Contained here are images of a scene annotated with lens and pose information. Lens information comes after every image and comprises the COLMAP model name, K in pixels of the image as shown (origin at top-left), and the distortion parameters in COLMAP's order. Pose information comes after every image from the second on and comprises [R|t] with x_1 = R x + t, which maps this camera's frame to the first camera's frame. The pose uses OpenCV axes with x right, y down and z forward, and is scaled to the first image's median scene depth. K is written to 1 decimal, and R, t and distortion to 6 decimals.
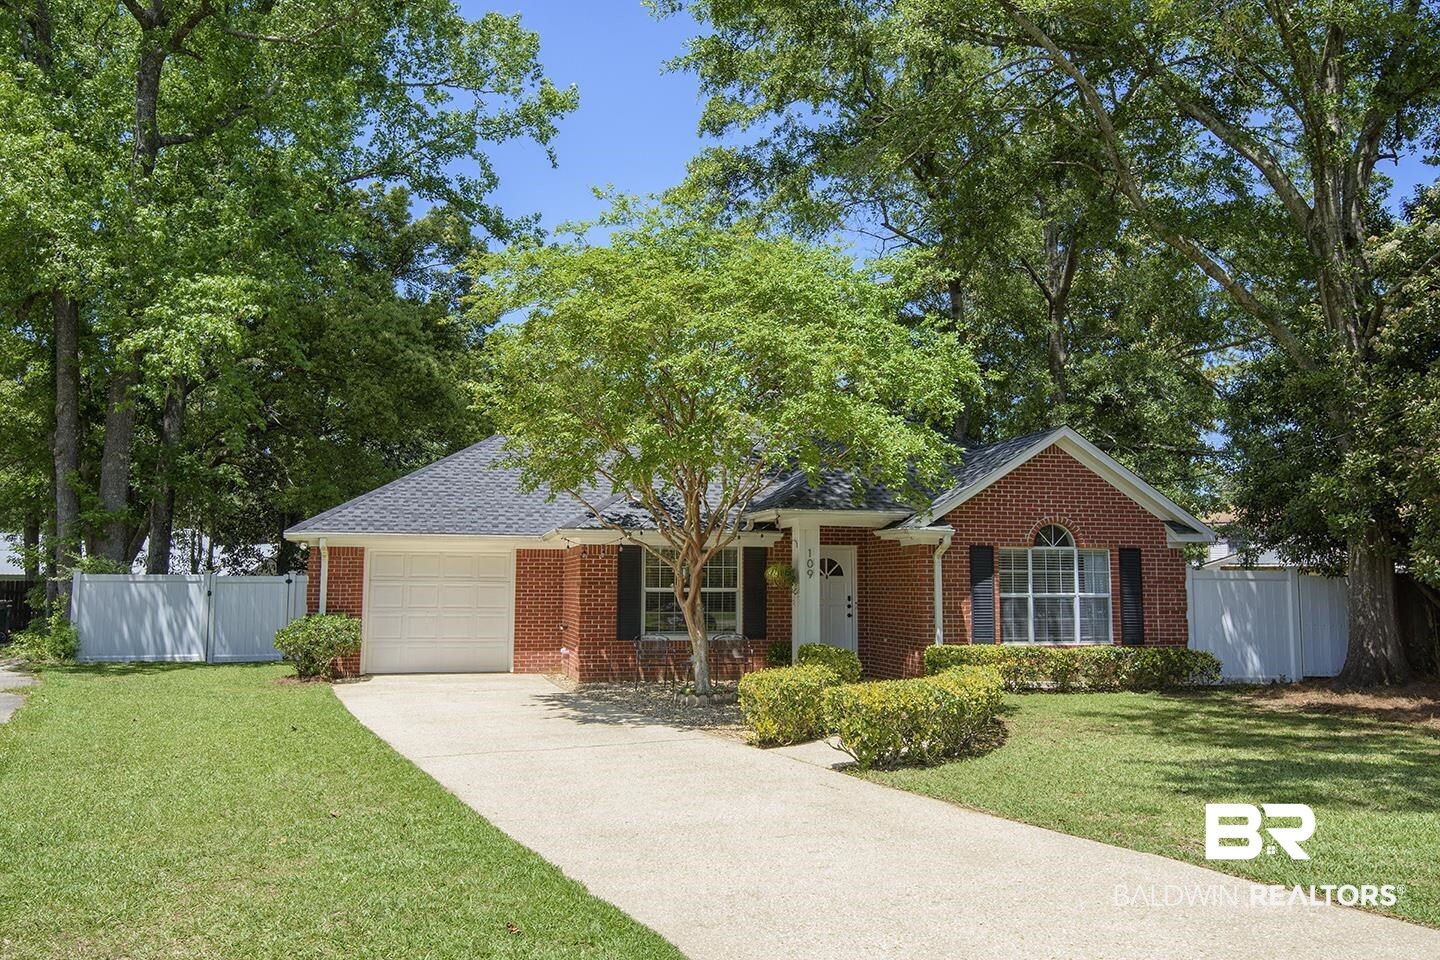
lens RADIAL K [[1082.6, 0, 718.5], [0, 1082.6, 479.0], [0, 0, 1]] dist [0.037658, 0.000113]
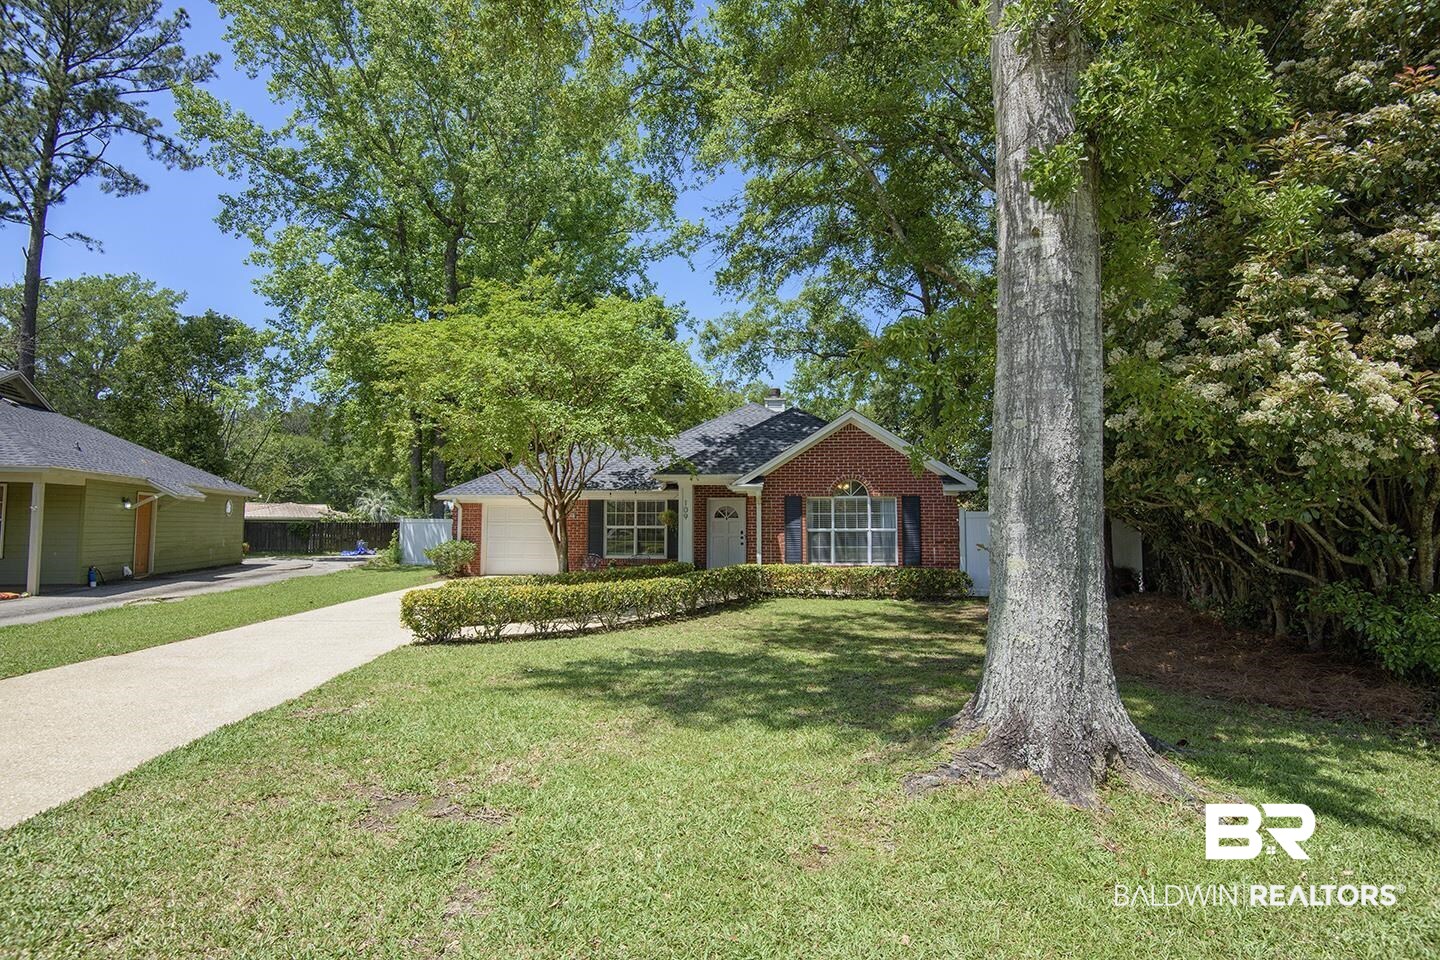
lens RADIAL K [[649.4, 0, 719.3], [0, 649.4, 477.6], [0, 0, 1]] dist [0.011859, -0.006120]
pose [[0.946127, -0.026517, -0.322707, 0.415772], [0.034742, 0.999201, 0.019752, 0.015846], [0.321926, -0.029900, 0.946293, 0.143949]]
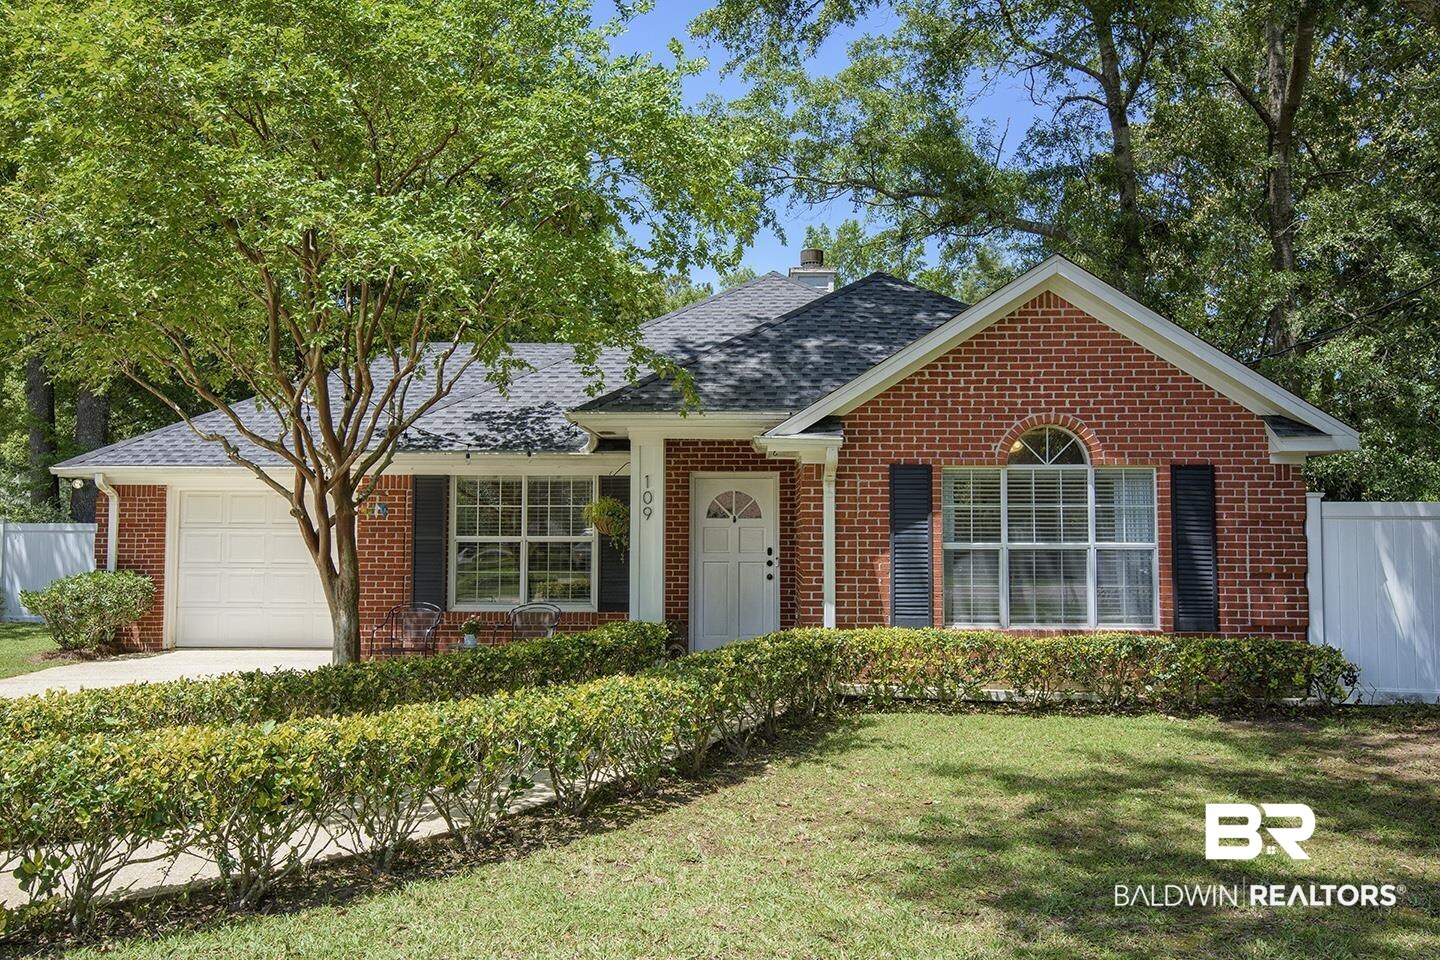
lens RADIAL K [[1142.1, 0, 722.8], [0, 1142.1, 479.5], [0, 0, 1]] dist [0.044395, -0.004780]
pose [[0.964744, -0.015642, -0.262726, 0.298466], [0.027945, 0.998678, 0.043154, 0.038133], [0.261703, -0.048975, 0.963905, 0.347028]]
